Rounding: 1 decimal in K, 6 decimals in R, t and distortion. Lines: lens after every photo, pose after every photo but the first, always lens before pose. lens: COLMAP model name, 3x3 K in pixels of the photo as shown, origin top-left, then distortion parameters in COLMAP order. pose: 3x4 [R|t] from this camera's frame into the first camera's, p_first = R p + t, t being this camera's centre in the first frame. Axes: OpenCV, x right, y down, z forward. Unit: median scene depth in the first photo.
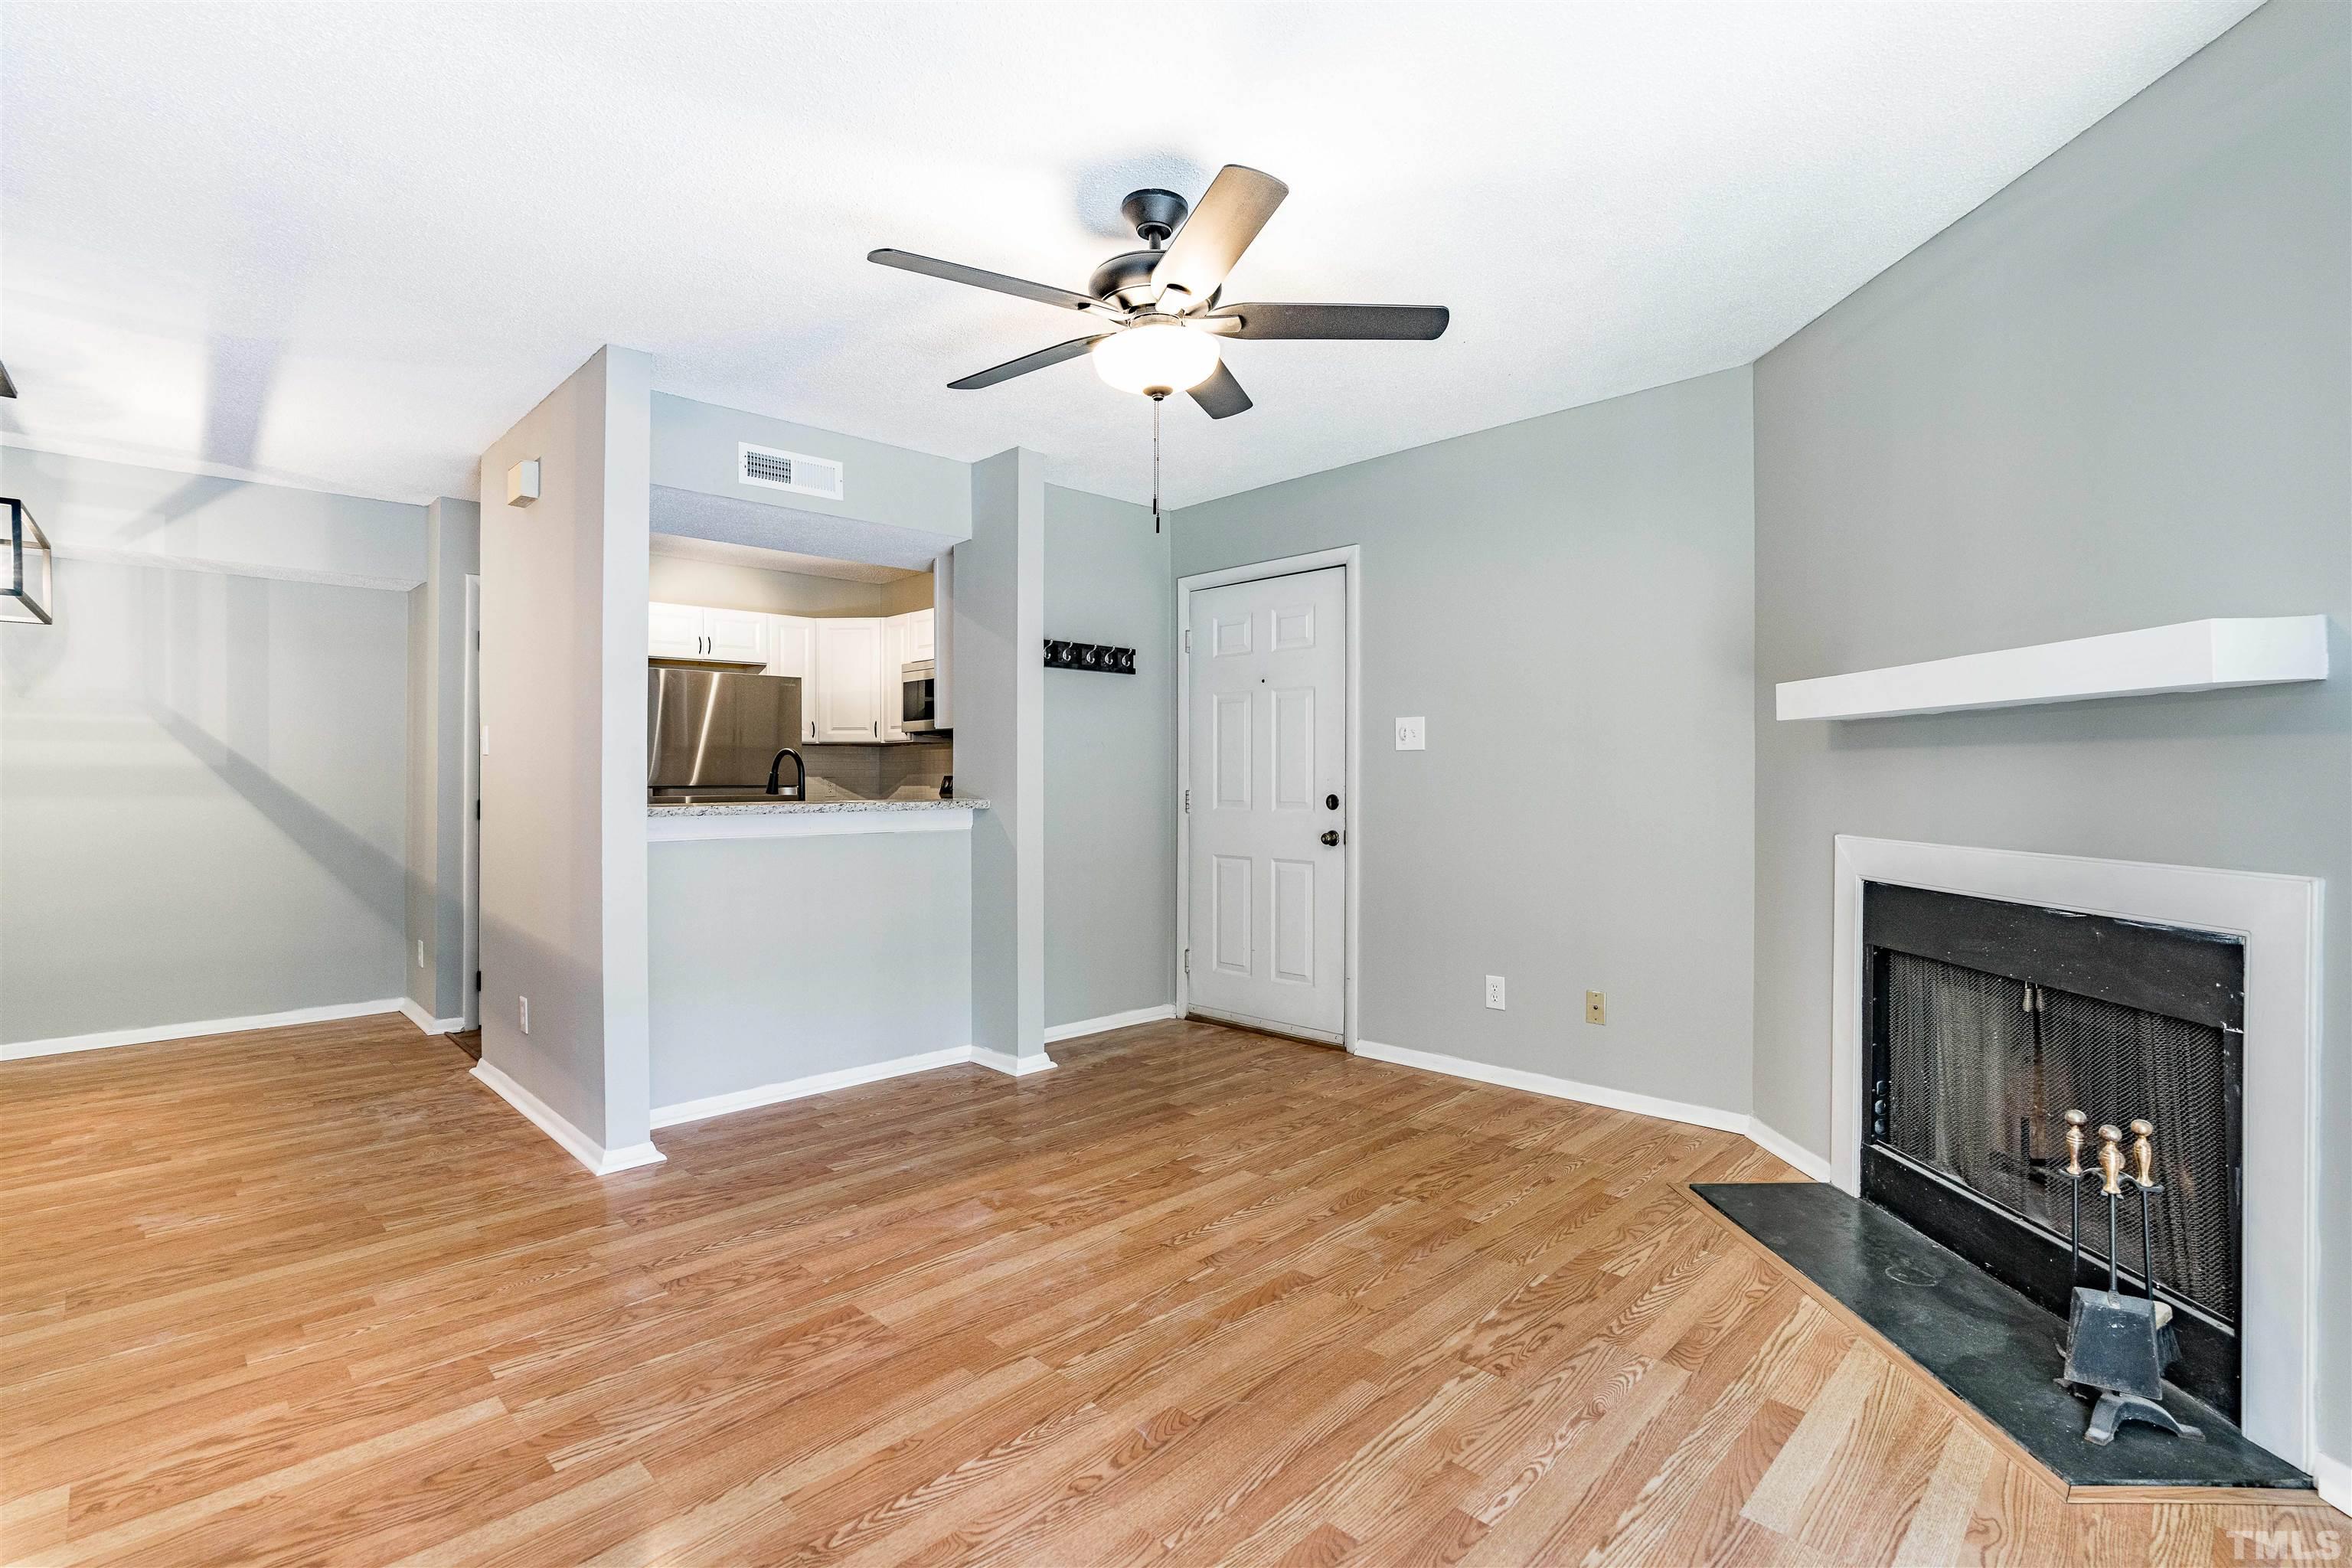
lens RADIAL K [[1086.4, 0, 1171.4], [0, 1086.4, 780.4], [0, 0, 1]] dist [-0.046181, 0.024646]
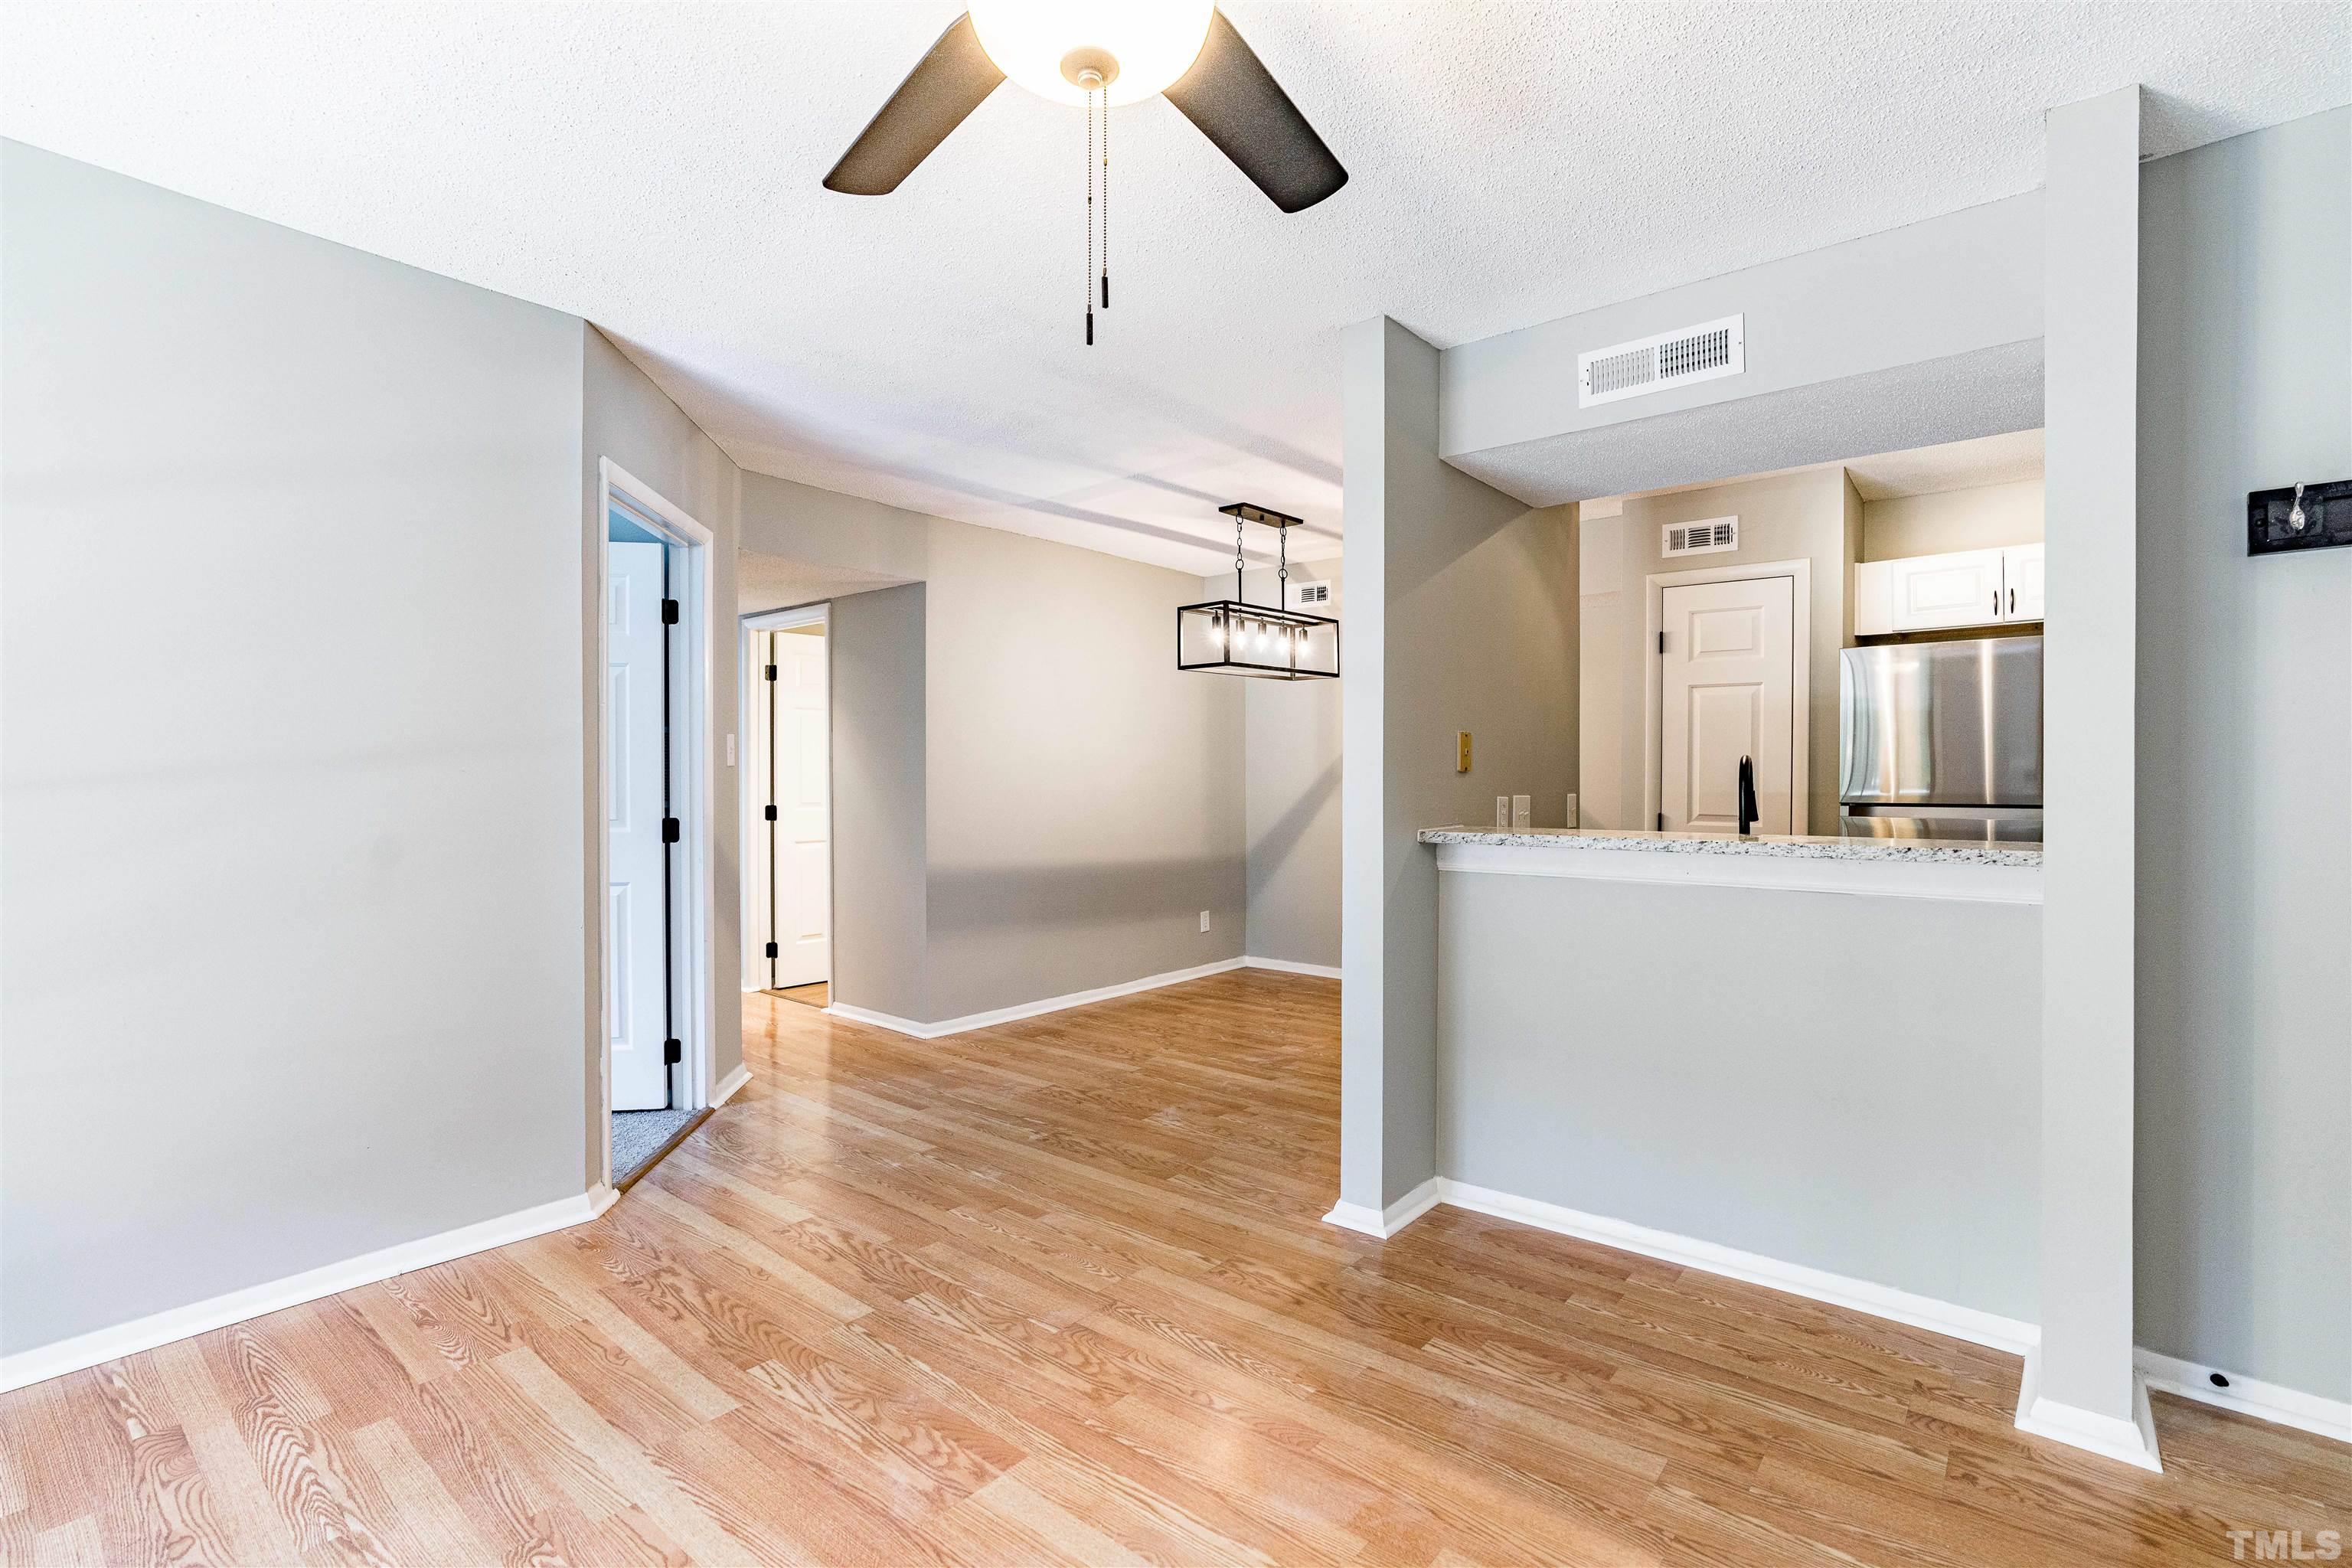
lens RADIAL K [[1076.3, 0, 1171.2], [0, 1076.3, 782.4], [0, 0, 1]] dist [-0.044114, 0.021344]
pose [[0.093637, 0.005525, -0.995591, 0.439458], [-0.002628, 0.999982, 0.005302, -0.023007], [0.995603, 0.002120, 0.093650, 0.889869]]
